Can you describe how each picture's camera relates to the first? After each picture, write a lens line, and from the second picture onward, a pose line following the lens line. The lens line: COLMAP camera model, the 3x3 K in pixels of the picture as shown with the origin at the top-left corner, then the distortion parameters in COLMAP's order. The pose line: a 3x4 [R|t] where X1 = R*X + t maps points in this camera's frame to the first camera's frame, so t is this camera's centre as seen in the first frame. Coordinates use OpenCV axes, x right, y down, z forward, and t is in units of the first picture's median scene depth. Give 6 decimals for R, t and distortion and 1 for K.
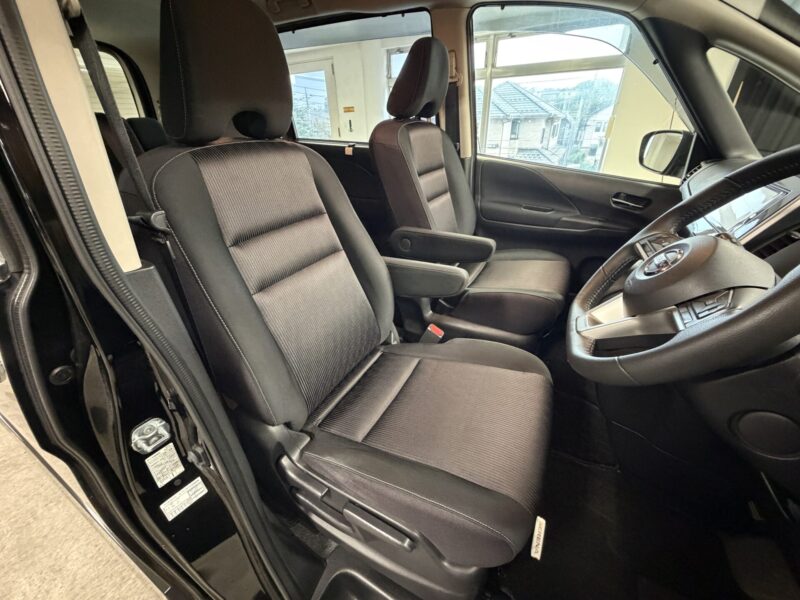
lens RADIAL K [[321.2, 0, 400.0], [0, 321.2, 300.0], [0, 0, 1]] dist [-0.001808, -0.000400]
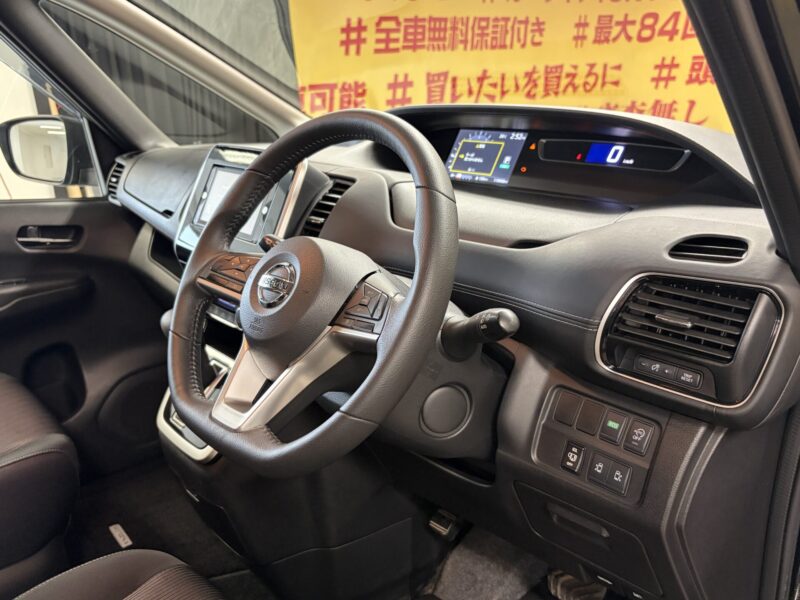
lens RADIAL K [[692.8, 0, 400.0], [0, 692.8, 300.0], [0, 0, 1]] dist [0.008803, 0.004821]
pose [[0.338175, -0.291314, 0.894860, -0.373375], [0.485188, 0.868736, 0.099453, -0.078776], [-0.806369, 0.400543, 0.435127, 0.073479]]
